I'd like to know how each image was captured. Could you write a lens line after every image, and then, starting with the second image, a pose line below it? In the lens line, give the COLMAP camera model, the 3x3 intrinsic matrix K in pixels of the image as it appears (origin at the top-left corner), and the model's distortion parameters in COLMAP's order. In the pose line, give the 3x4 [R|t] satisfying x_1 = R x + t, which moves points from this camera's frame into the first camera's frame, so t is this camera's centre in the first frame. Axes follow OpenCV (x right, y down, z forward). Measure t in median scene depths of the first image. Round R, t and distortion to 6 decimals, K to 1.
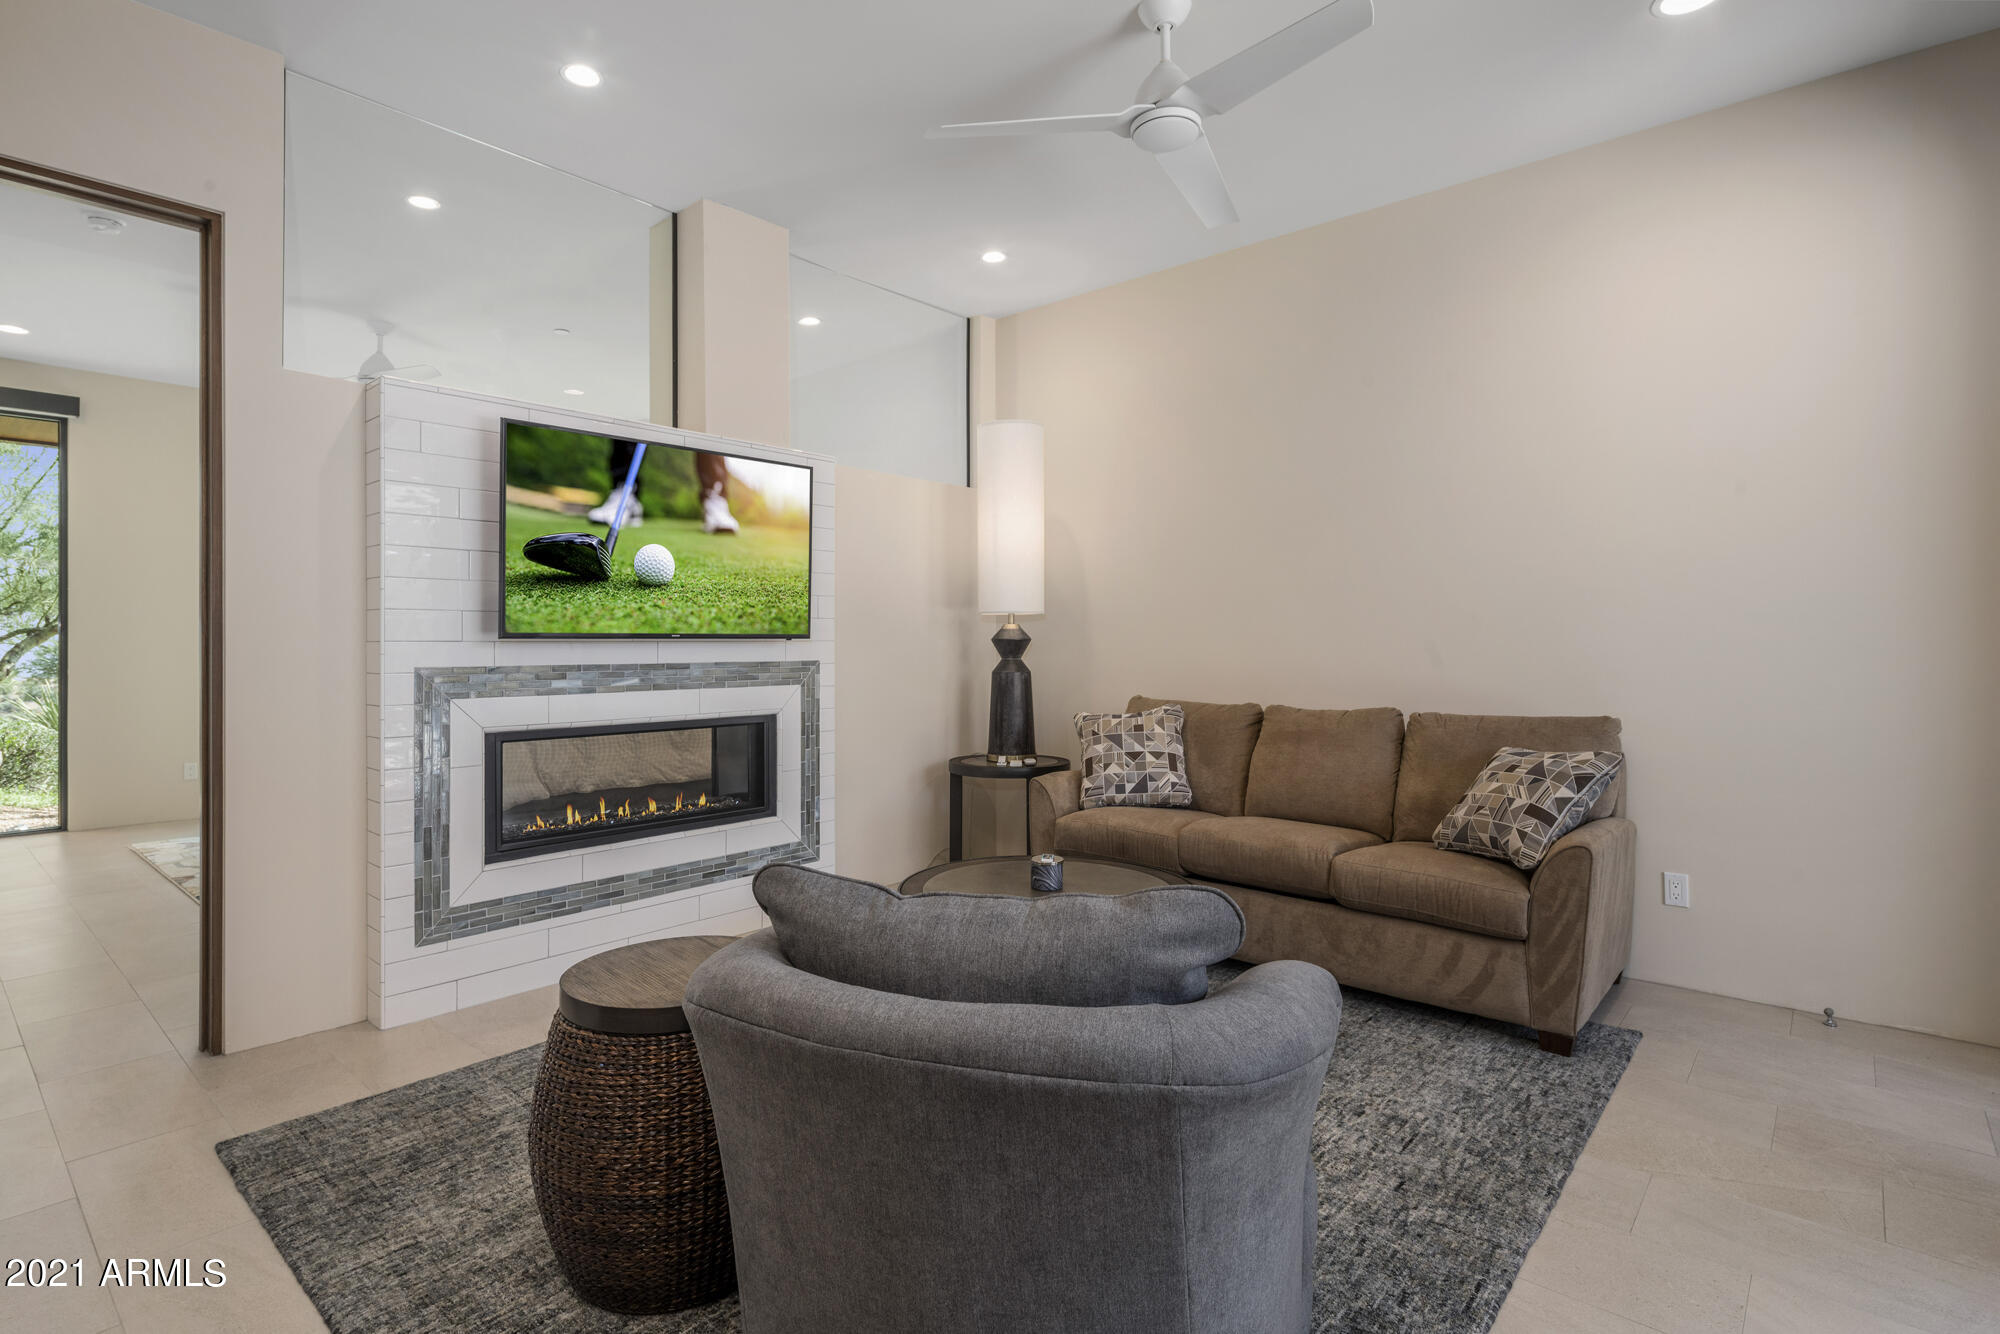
lens RADIAL K [[963.1, 0, 1006.3], [0, 963.1, 665.3], [0, 0, 1]] dist [0.000266, -0.000187]
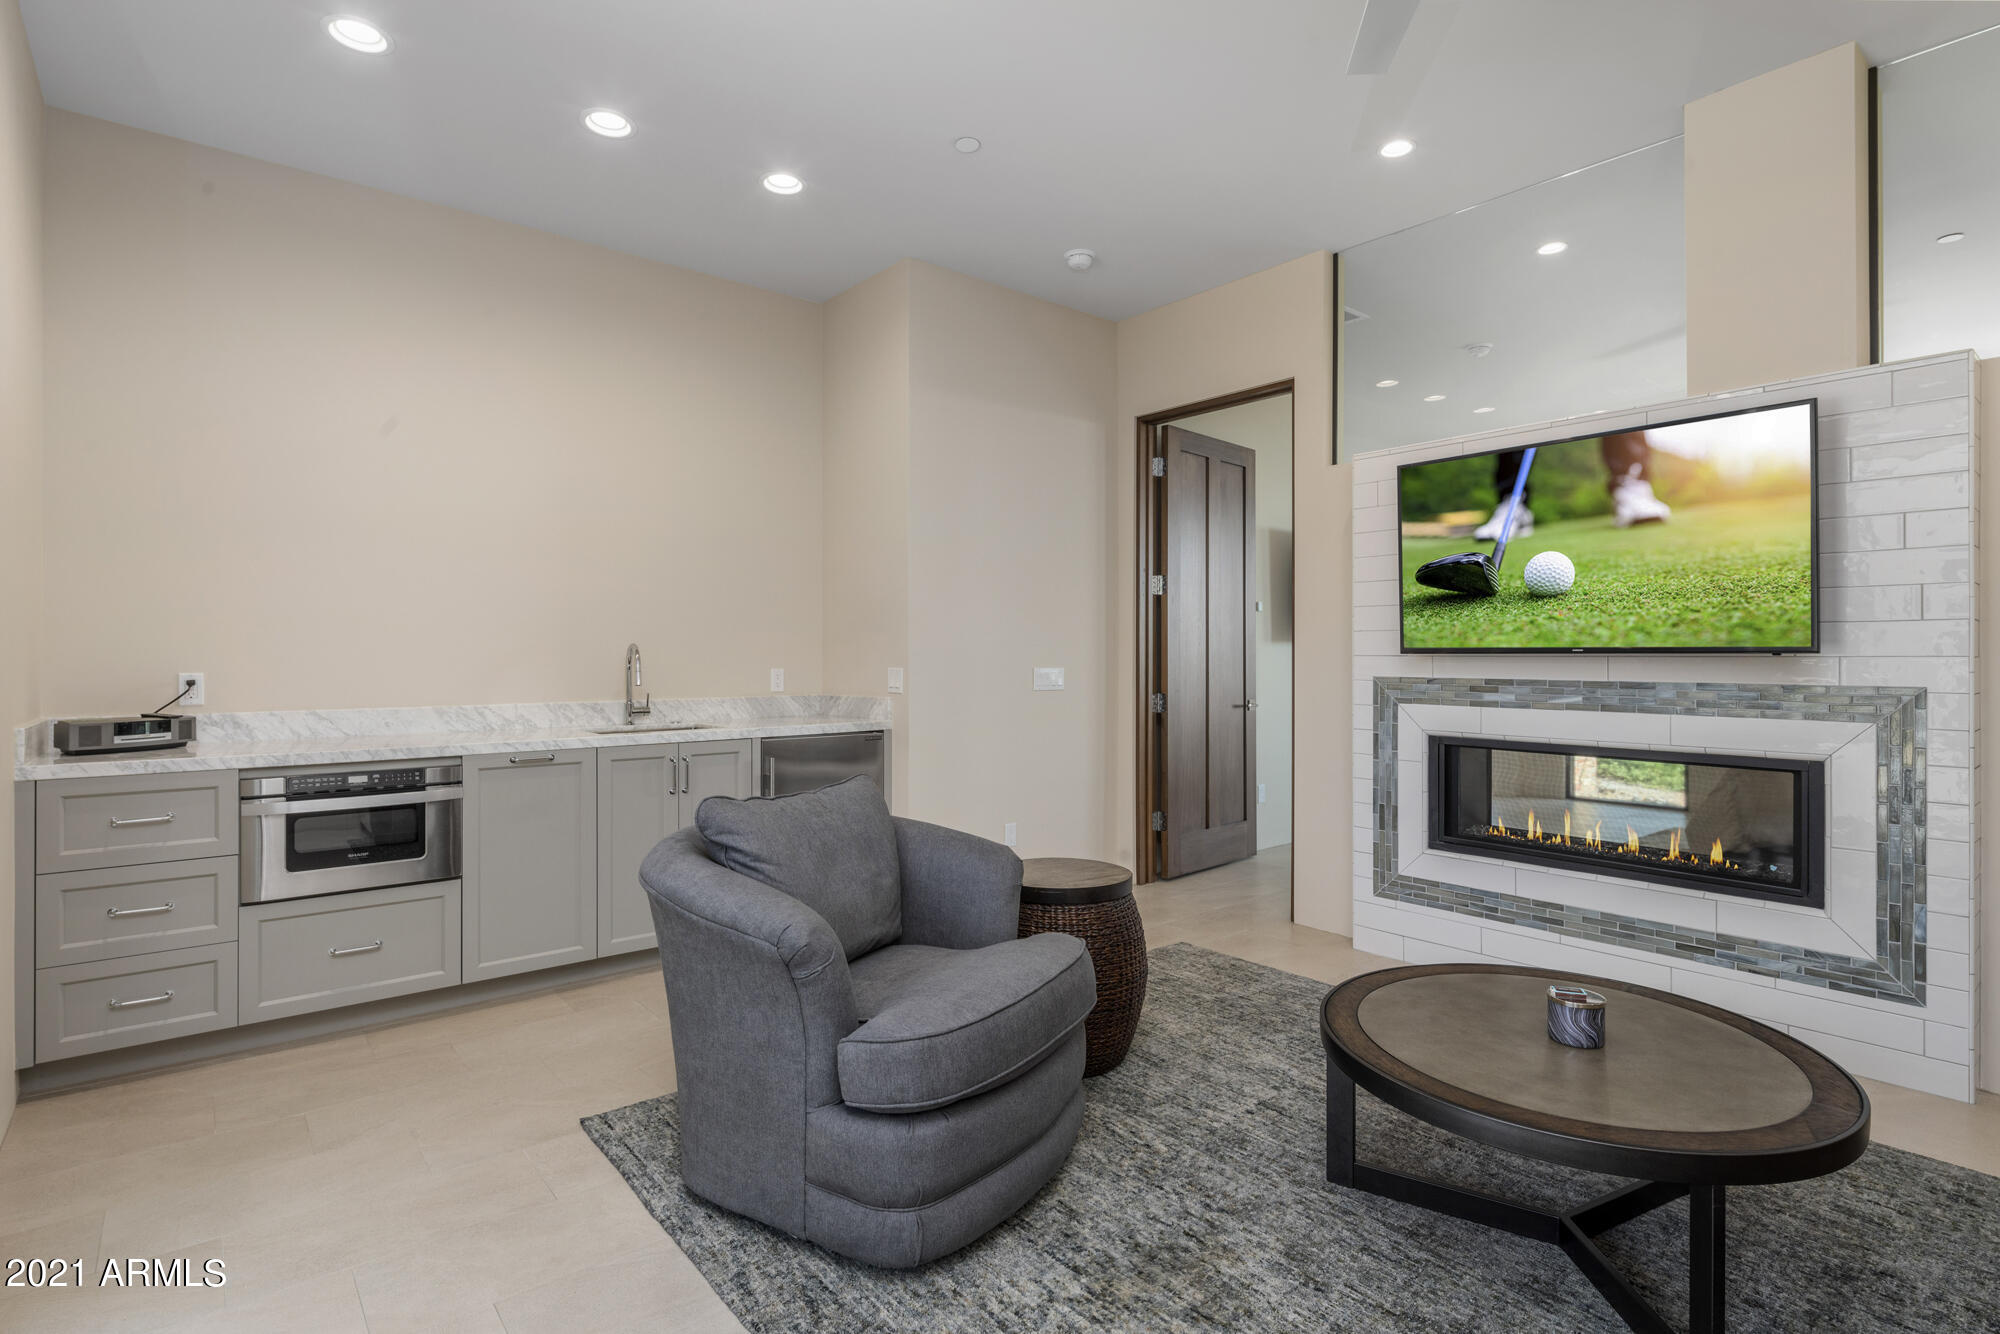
lens RADIAL K [[963.1, 0, 1006.3], [0, 963.1, 665.3], [0, 0, 1]] dist [0.000266, -0.000187]
pose [[-0.145433, 0.016070, -0.989238, 0.636375], [-0.020352, 0.999608, 0.019231, -0.023486], [0.989159, 0.022930, -0.145049, 0.624929]]
